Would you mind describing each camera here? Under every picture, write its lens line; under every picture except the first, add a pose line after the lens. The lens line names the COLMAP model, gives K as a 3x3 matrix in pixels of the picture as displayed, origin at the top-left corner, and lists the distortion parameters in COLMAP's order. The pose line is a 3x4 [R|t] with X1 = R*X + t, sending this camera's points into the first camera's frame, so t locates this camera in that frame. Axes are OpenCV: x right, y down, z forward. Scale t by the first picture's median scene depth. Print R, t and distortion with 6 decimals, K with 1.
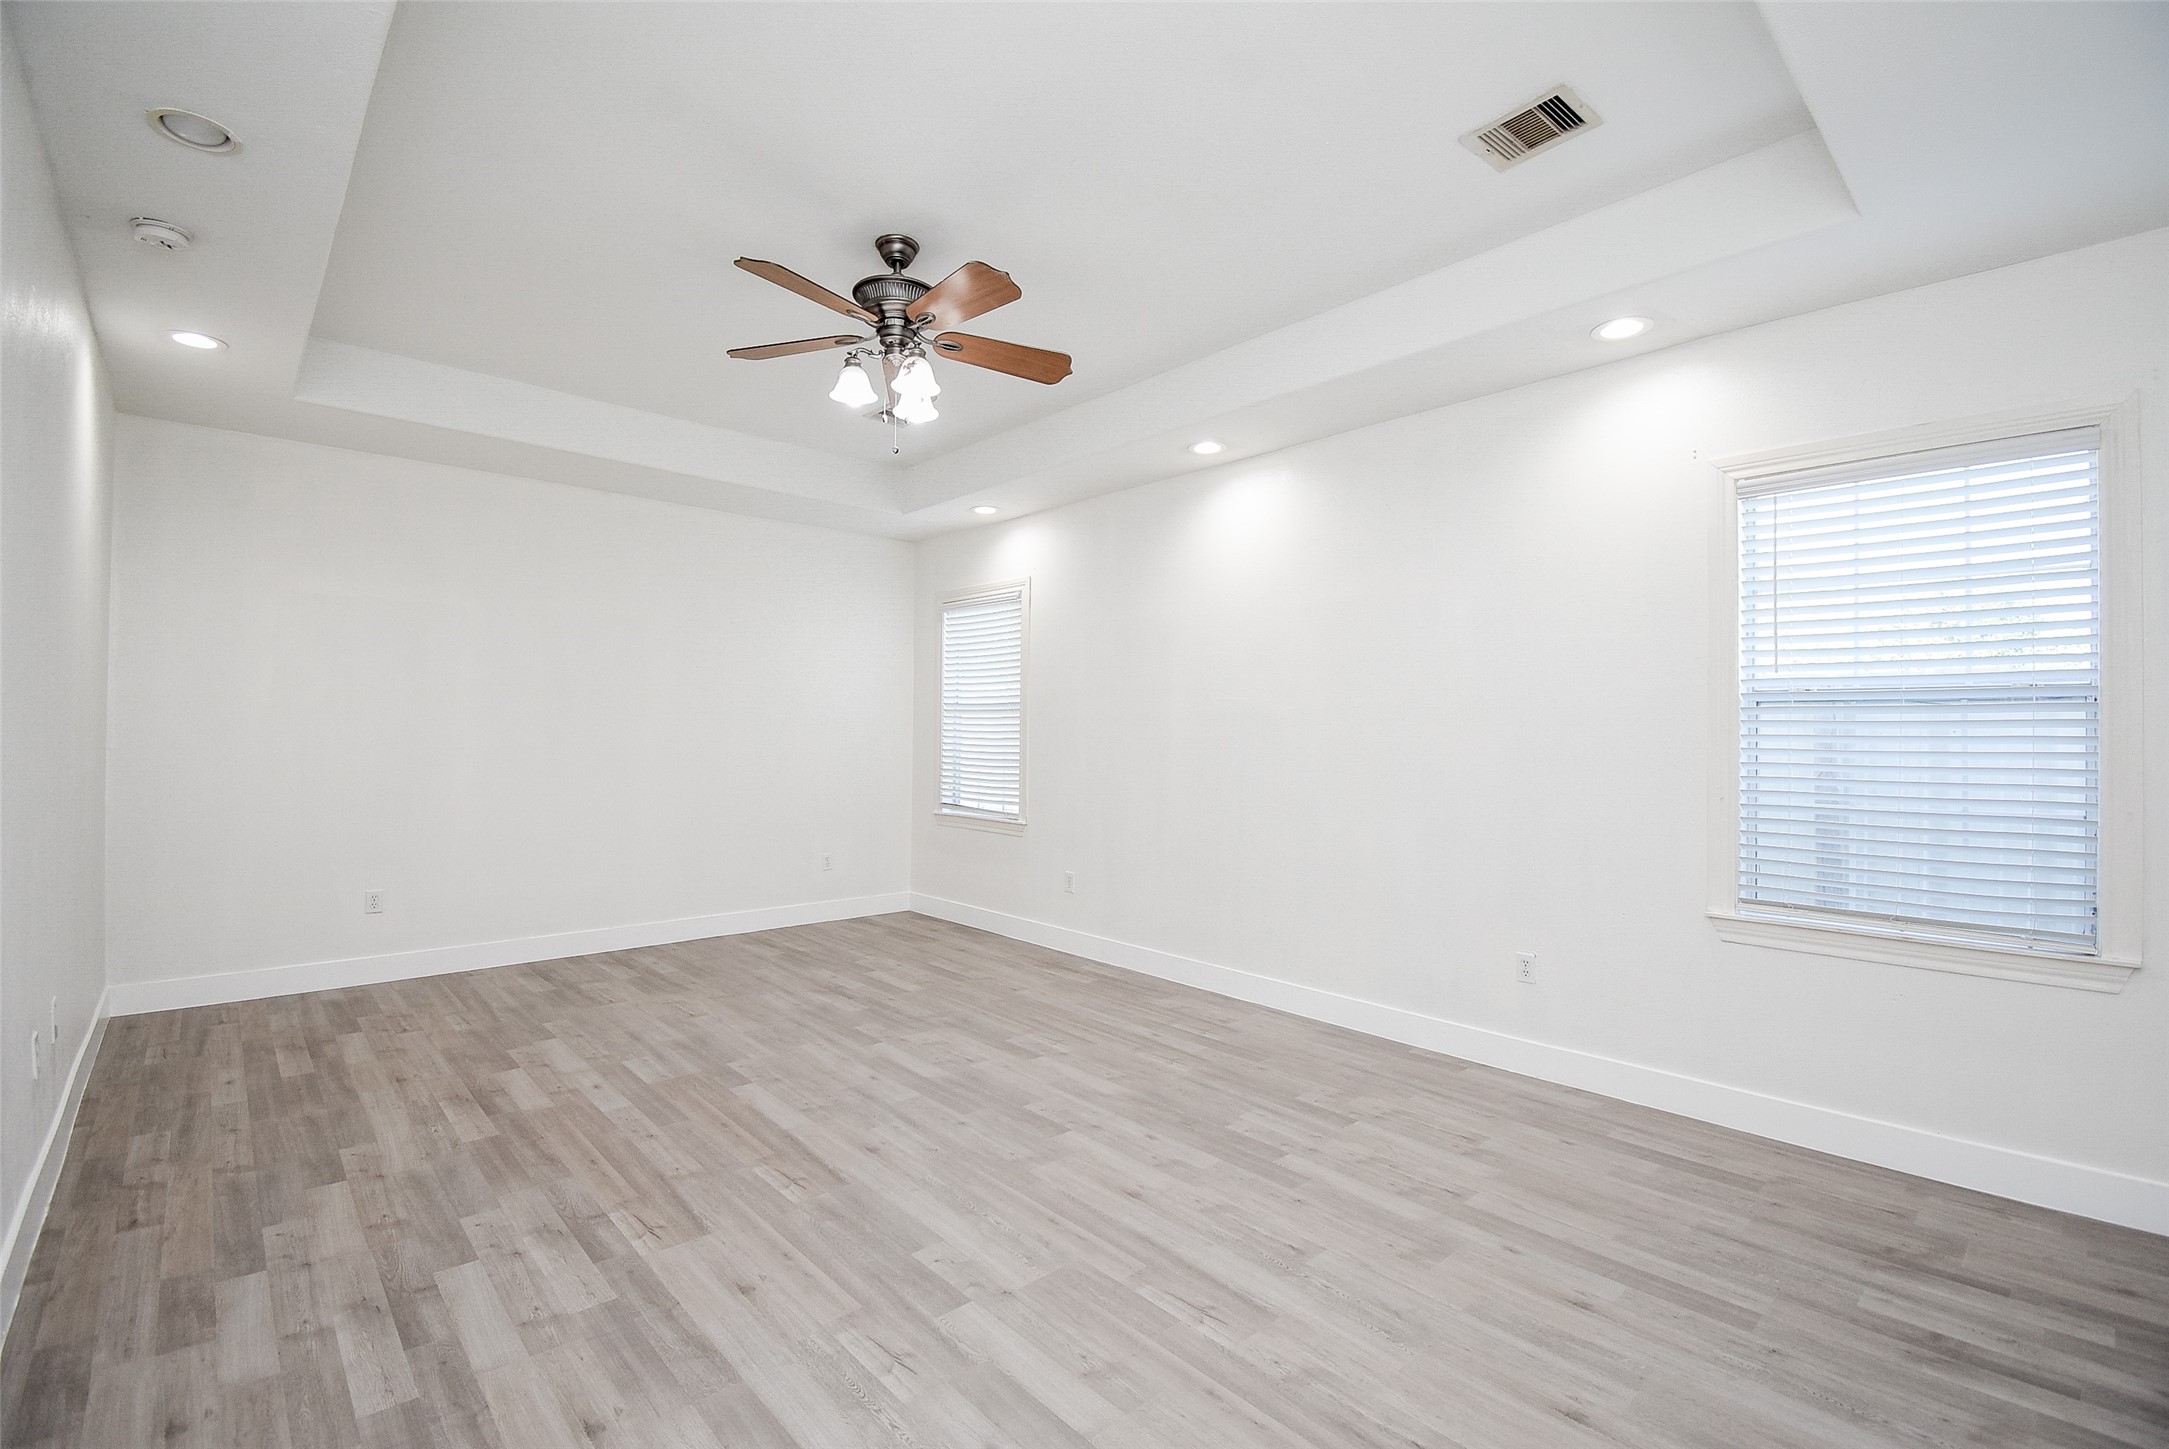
lens RADIAL K [[965.6, 0, 1081.8], [0, 965.6, 730.4], [0, 0, 1]] dist [-0.005333, -0.001158]
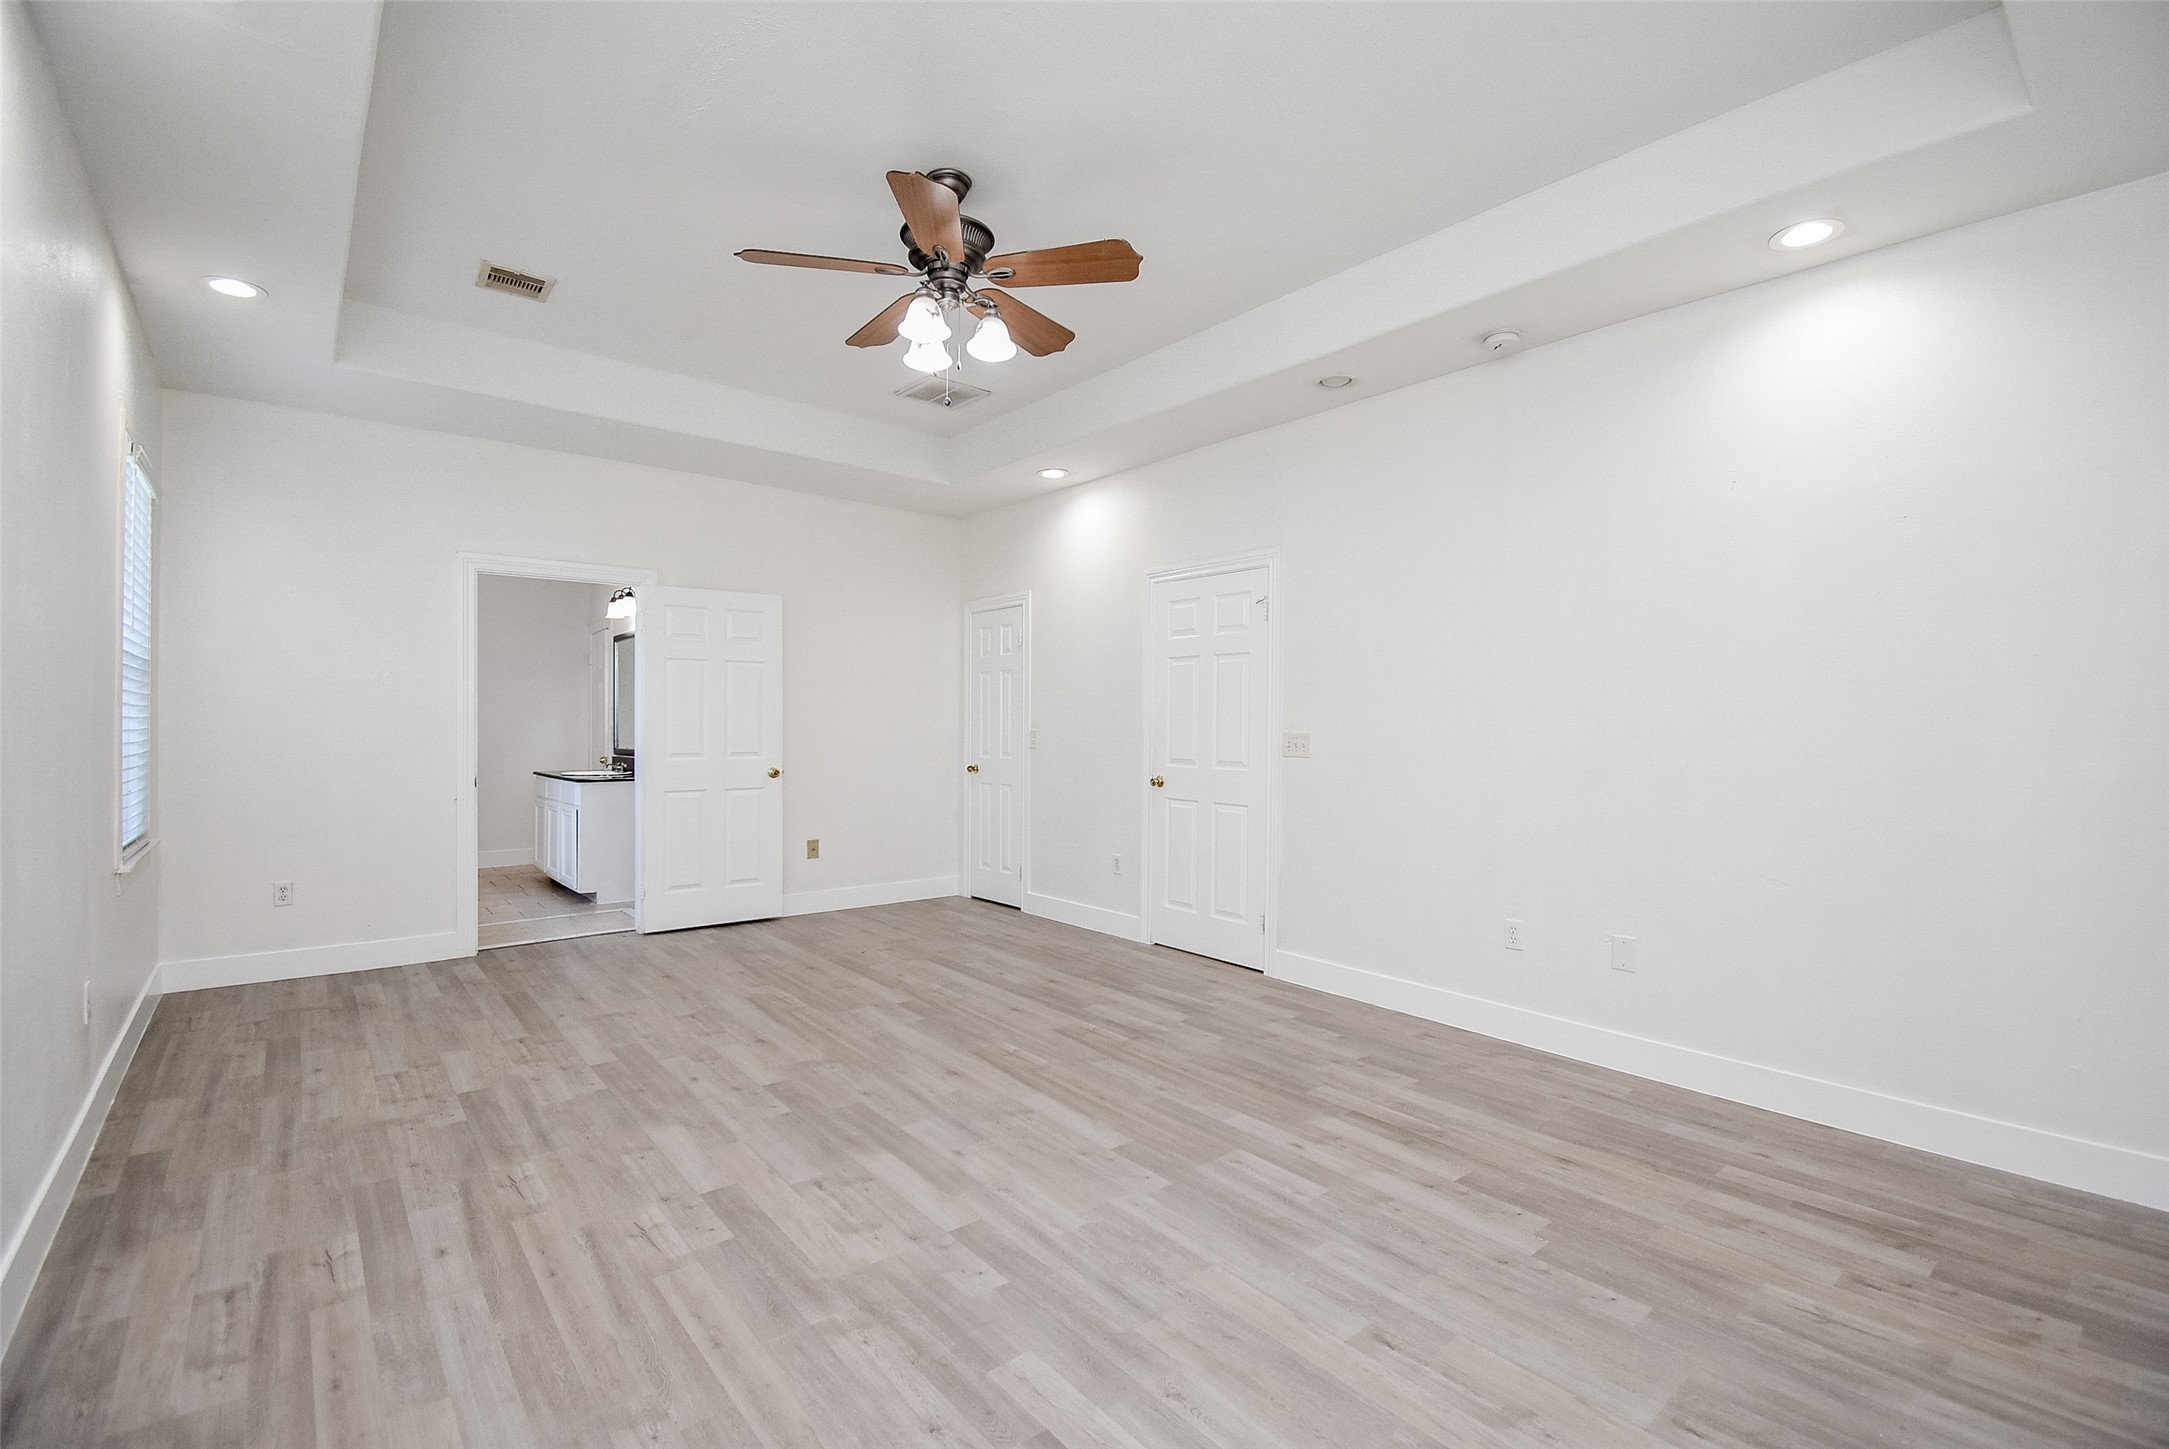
lens RADIAL K [[965.6, 0, 1087.9], [0, 965.6, 721.9], [0, 0, 1]] dist [-0.005333, -0.001158]
pose [[-0.998885, -0.018916, 0.043265, -0.373482], [-0.019188, 0.999798, -0.005898, 0.023769], [-0.043144, -0.006722, -0.999046, 1.906946]]
